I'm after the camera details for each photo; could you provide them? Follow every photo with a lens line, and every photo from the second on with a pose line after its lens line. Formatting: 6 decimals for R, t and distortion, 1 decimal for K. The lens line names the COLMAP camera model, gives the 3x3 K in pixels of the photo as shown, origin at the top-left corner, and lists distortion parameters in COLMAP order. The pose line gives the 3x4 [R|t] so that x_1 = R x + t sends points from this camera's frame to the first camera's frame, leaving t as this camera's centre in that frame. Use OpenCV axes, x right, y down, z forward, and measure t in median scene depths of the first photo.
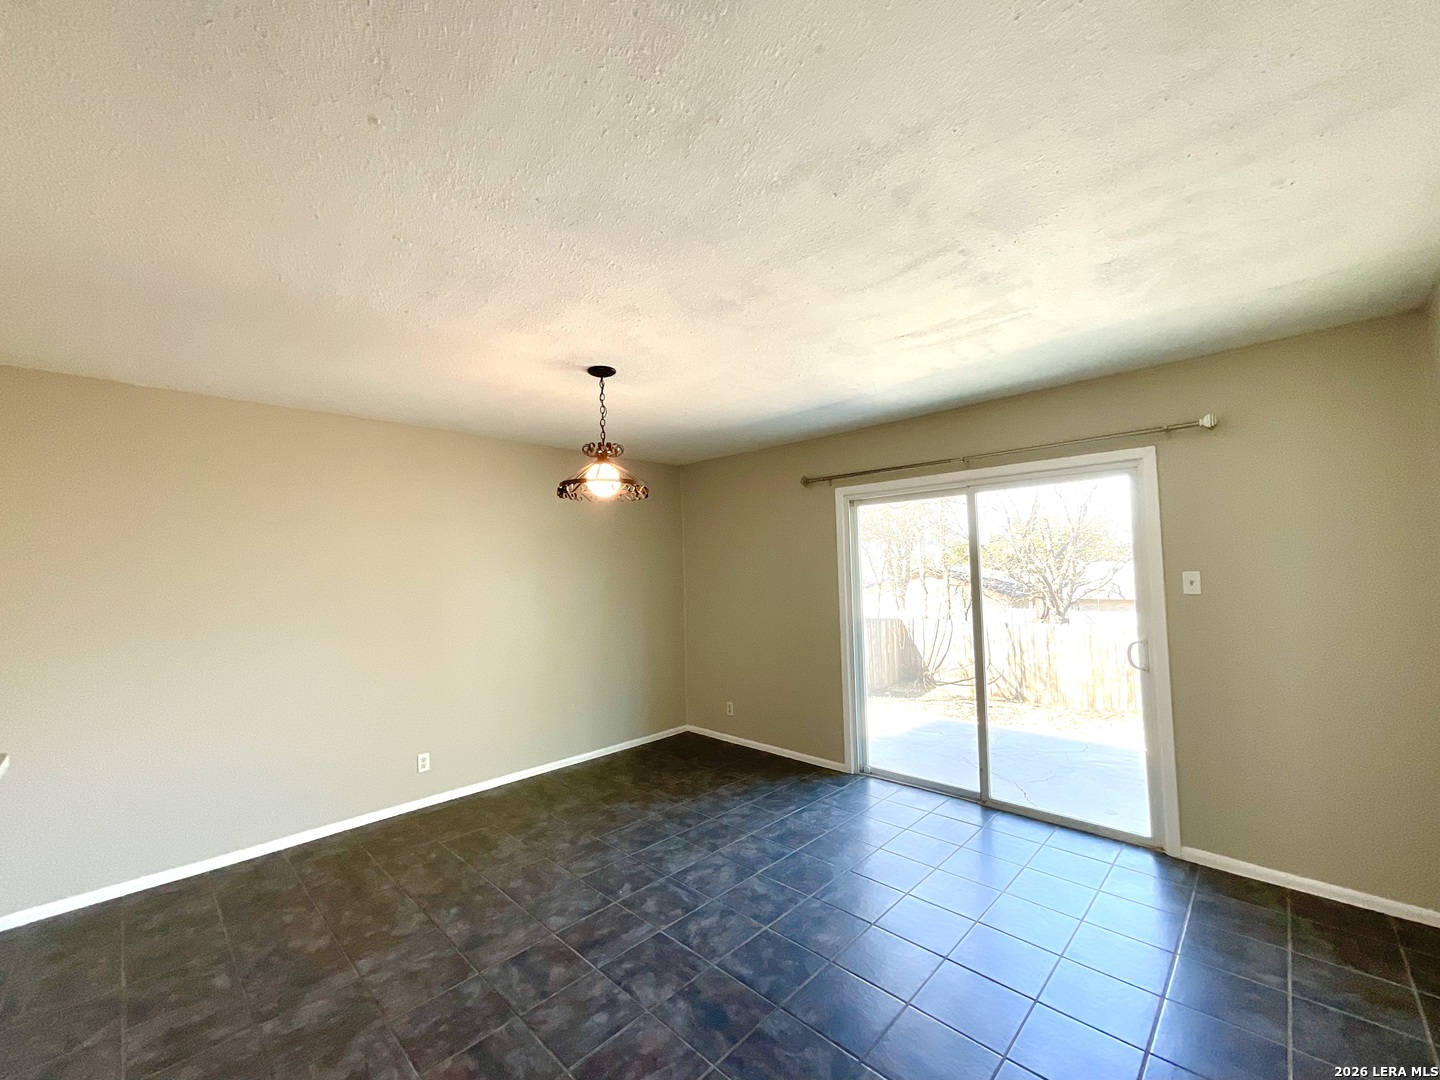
lens RADIAL K [[581.5, 0, 721.0], [0, 581.5, 547.2], [0, 0, 1]] dist [-0.002382, 0.000222]
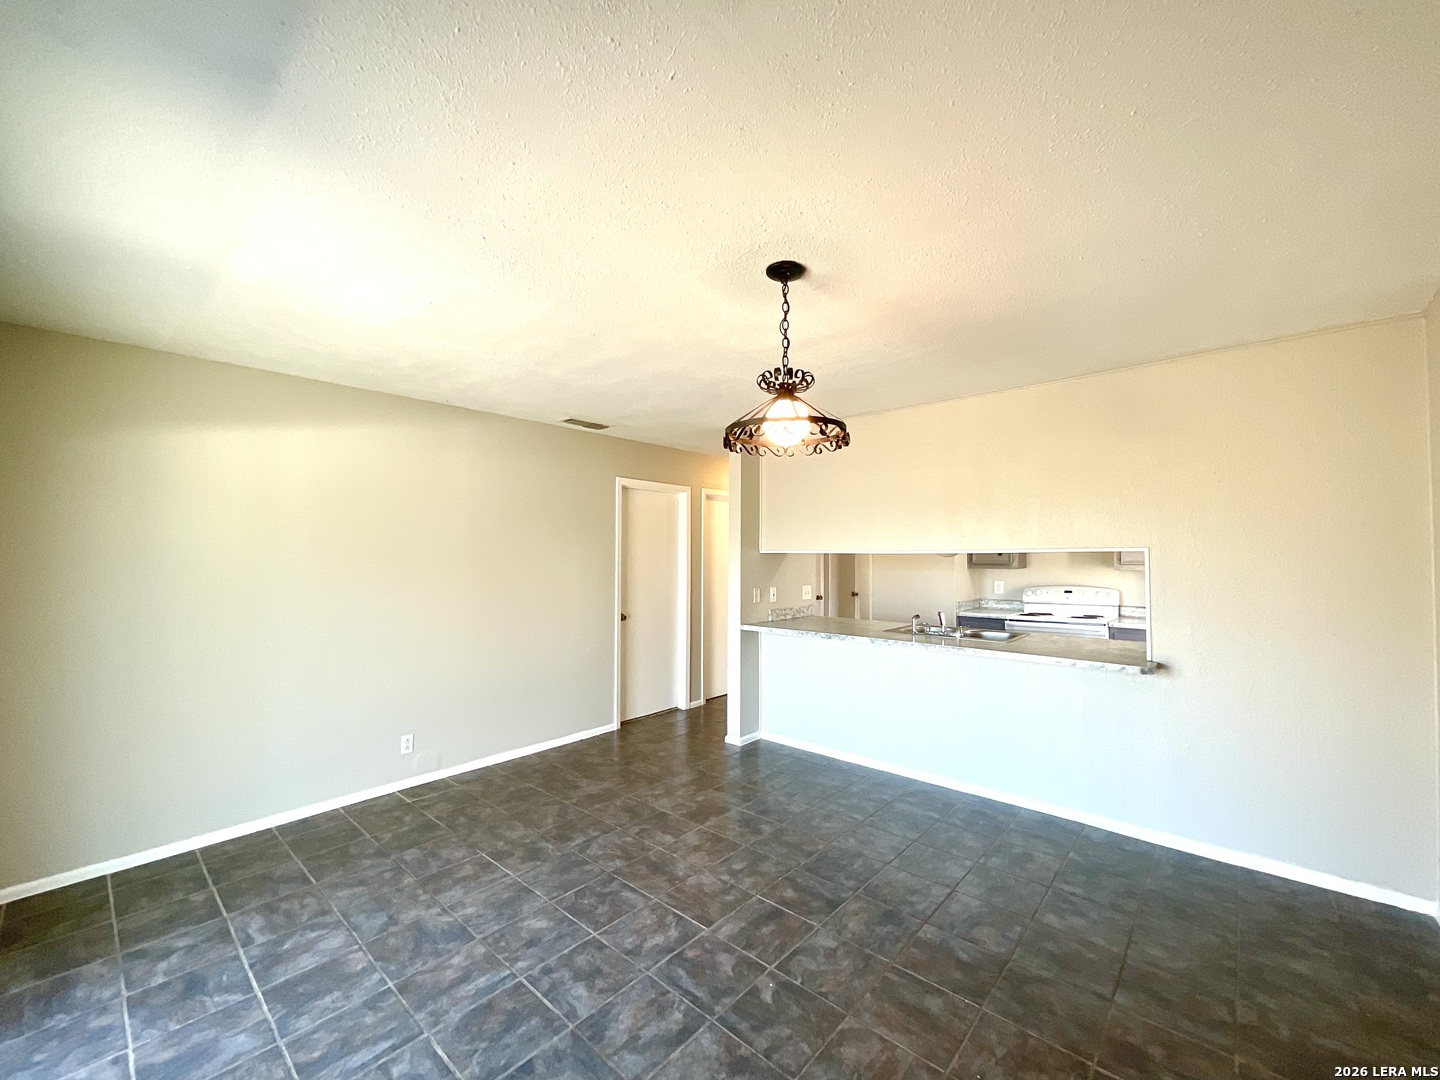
lens RADIAL K [[581.5, 0, 721.0], [0, 581.5, 547.2], [0, 0, 1]] dist [-0.002382, 0.000222]
pose [[-0.998823, 0.023697, -0.042314, -0.089940], [0.025786, 0.998440, -0.049517, 0.073511], [0.041075, -0.050550, -0.997877, 1.747527]]
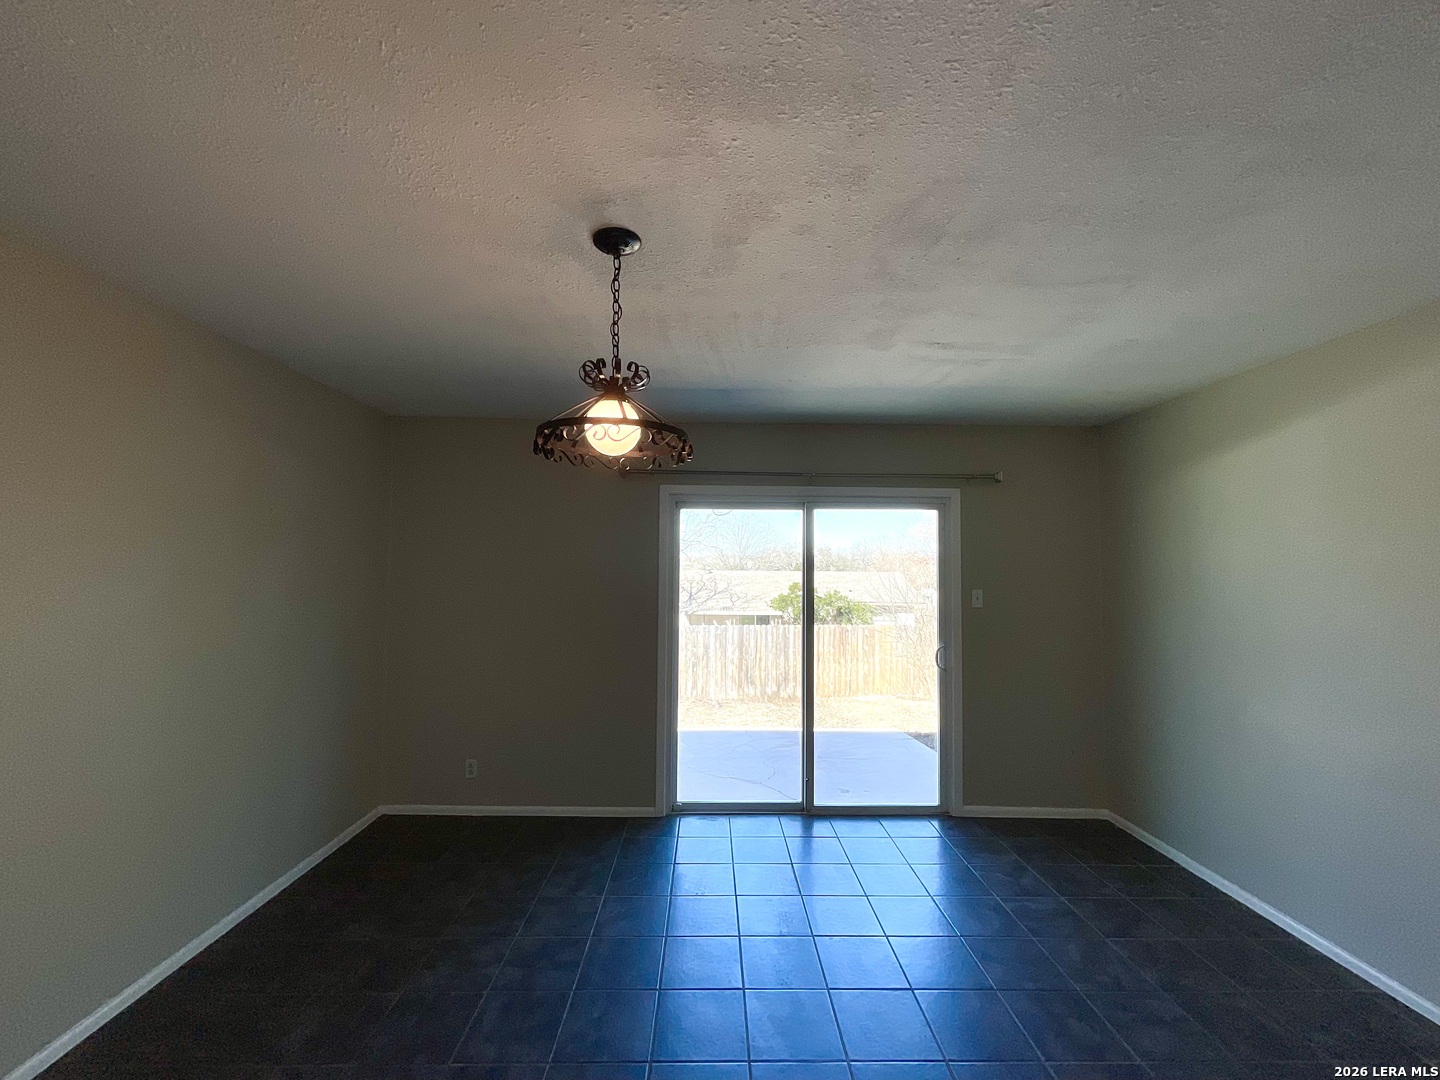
lens RADIAL K [[581.5, 0, 721.0], [0, 581.5, 547.2], [0, 0, 1]] dist [-0.002382, 0.000222]
pose [[0.703964, 0.057184, 0.707930, -0.543746], [-0.054864, 0.998153, -0.026071, 0.013061], [-0.708114, -0.020487, 0.705801, 0.525648]]
